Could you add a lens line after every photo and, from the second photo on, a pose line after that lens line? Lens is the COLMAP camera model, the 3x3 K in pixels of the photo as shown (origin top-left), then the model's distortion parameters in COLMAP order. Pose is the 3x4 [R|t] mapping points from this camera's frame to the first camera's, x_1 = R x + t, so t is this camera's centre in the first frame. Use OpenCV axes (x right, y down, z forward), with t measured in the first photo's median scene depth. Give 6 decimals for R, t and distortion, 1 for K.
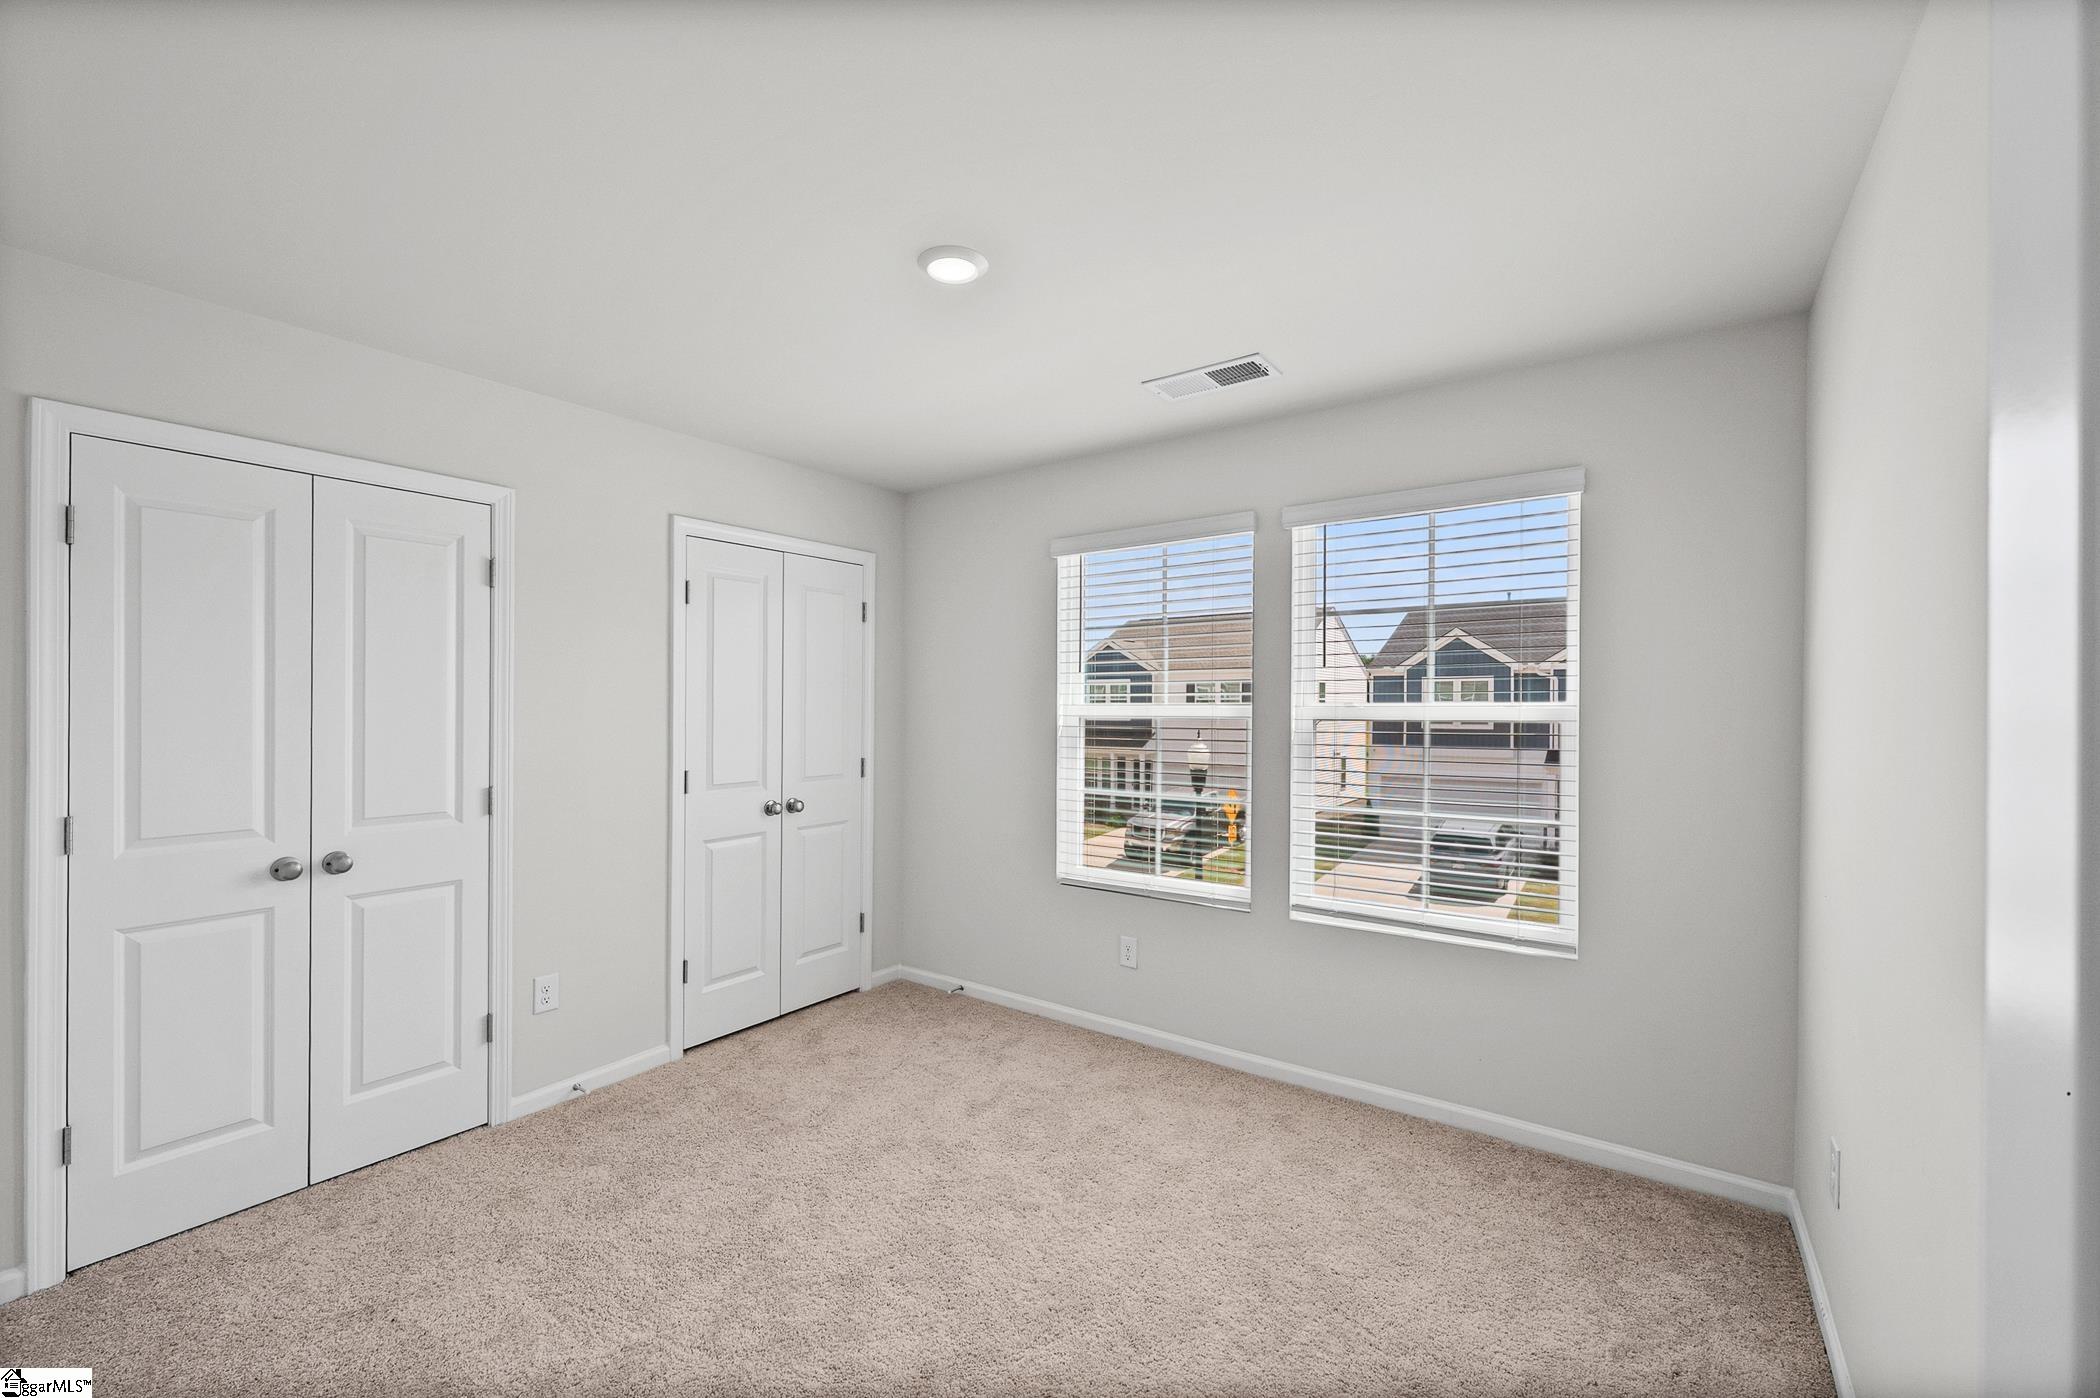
lens RADIAL K [[837.9, 0, 1032.0], [0, 837.9, 684.9], [0, 0, 1]] dist [-0.000840, -0.000121]
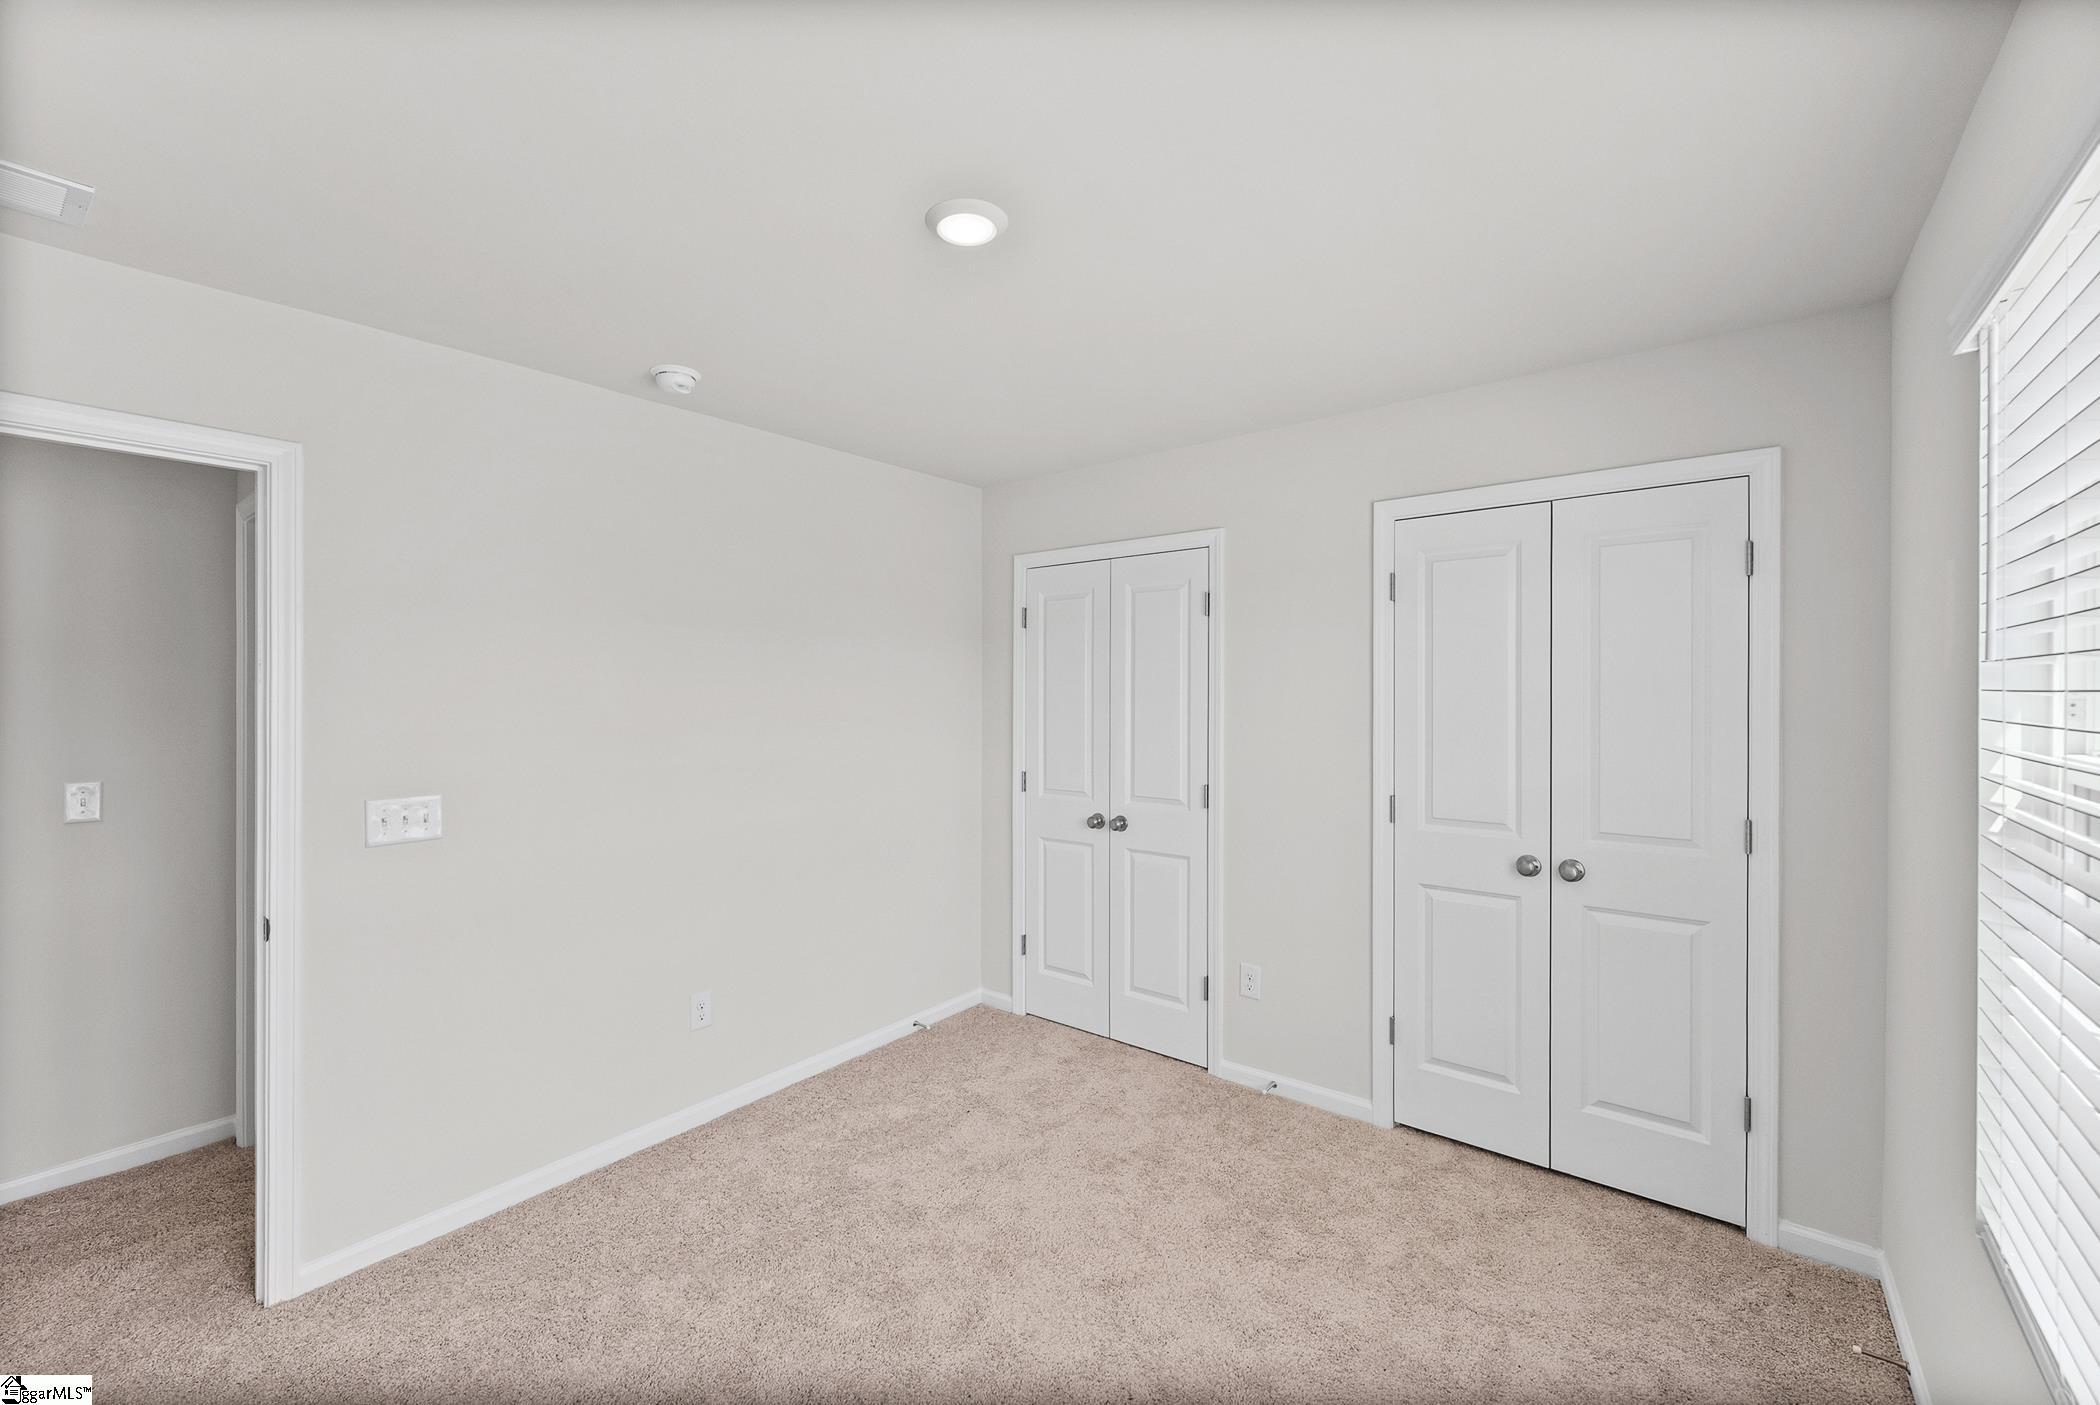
lens RADIAL K [[847.8, 0, 1057.3], [0, 847.8, 701.8], [0, 0, 1]] dist [-0.000330, -0.000182]
pose [[-0.028337, -0.011082, -0.999537, 0.523414], [0.007650, 0.999907, -0.011303, 0.015489], [0.999569, -0.007967, -0.028249, 0.771338]]
